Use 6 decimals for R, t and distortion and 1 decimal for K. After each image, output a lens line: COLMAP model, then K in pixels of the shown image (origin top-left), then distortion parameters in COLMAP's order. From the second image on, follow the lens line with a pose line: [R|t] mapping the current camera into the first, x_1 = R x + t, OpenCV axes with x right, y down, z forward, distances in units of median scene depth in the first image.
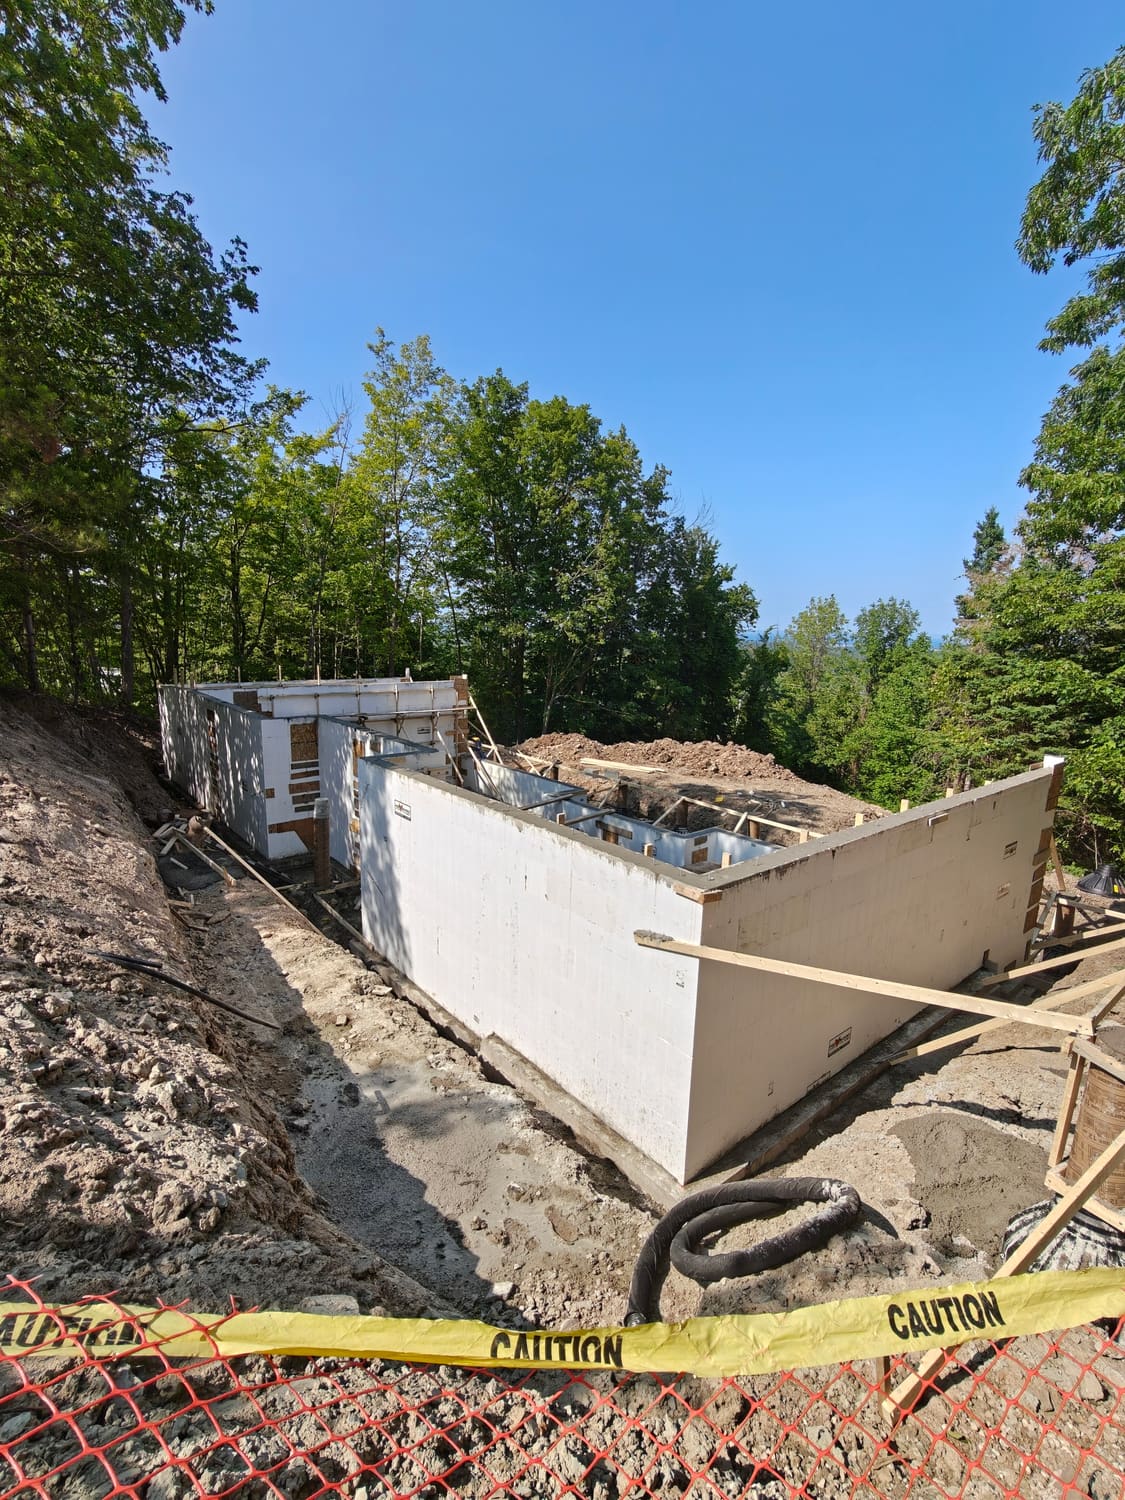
lens RADIAL K [[726.0, 0, 545.5], [0, 726.0, 767.0], [0, 0, 1]] dist [-0.003093, -0.000423]
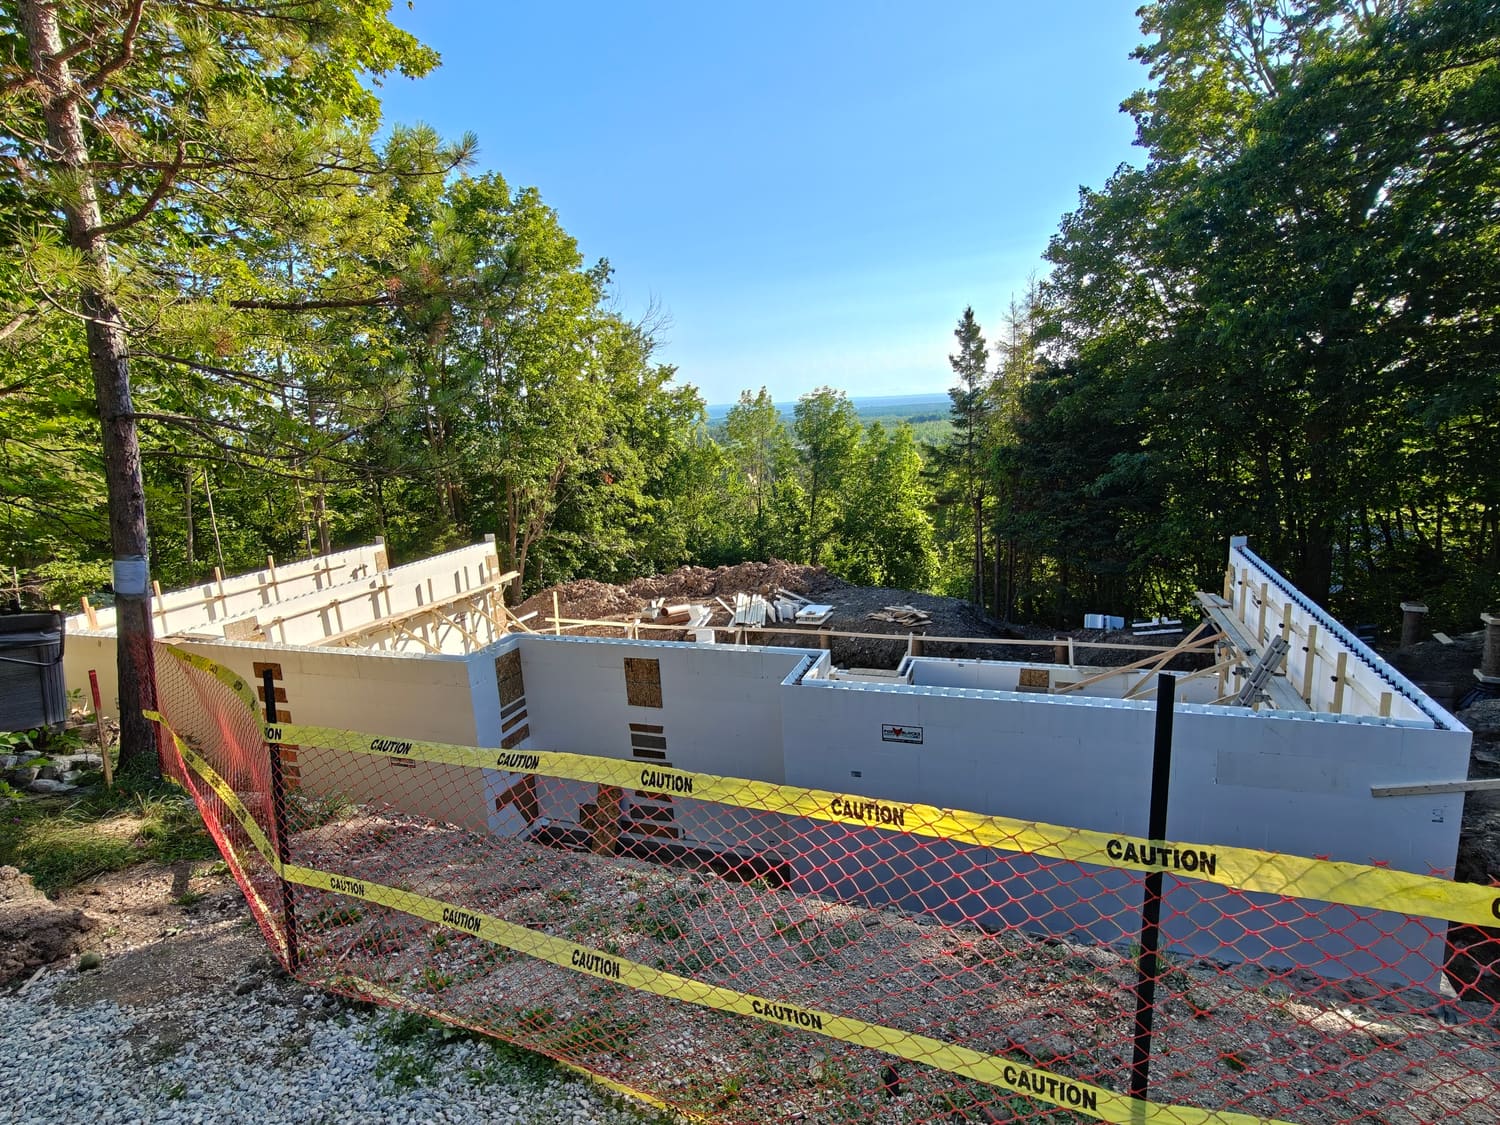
lens RADIAL K [[818.1, 0, 753.8], [0, 818.1, 580.6], [0, 0, 1]] dist [0.000761, 0.000937]
pose [[0.851794, -0.194765, 0.486327, -0.357526], [0.187033, 0.980203, 0.064969, -0.098990], [-0.489353, 0.035619, 0.871358, 0.102457]]
